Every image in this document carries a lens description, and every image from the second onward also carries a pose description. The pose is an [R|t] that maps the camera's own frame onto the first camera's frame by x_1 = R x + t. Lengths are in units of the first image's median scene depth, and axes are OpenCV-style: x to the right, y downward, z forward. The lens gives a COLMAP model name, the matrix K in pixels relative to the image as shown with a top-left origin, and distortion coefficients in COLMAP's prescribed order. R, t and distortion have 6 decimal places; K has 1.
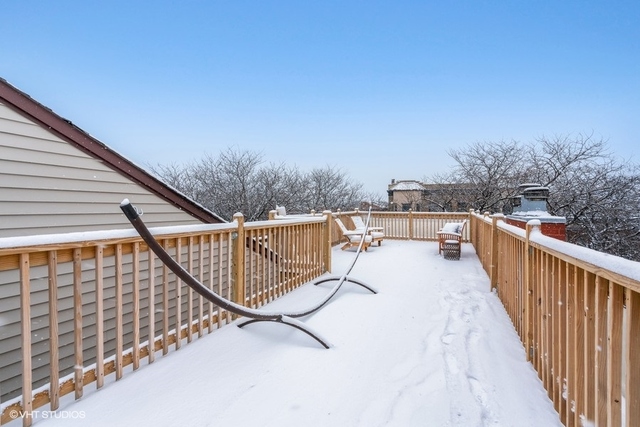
lens RADIAL K [[288.5, 0, 319.5], [0, 288.5, 208.3], [0, 0, 1]] dist [0.018147, 0.000208]
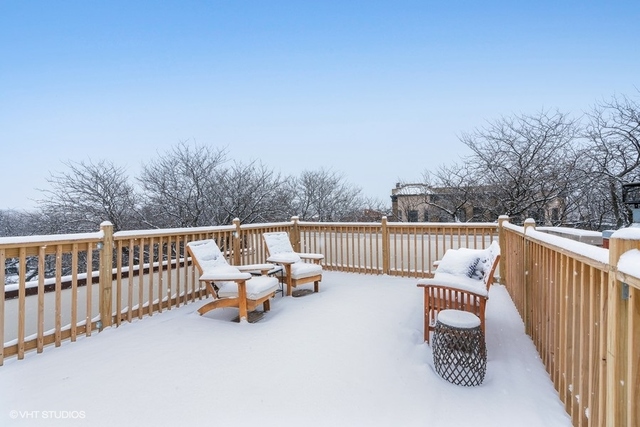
lens RADIAL K [[288.5, 0, 320.5], [0, 288.5, 217.1], [0, 0, 1]] dist [0.018147, 0.000208]
pose [[0.999143, -0.011068, -0.039877, 0.143440], [0.011093, 0.999938, 0.000408, 0.000831], [0.039870, -0.000850, 0.999204, 0.302363]]
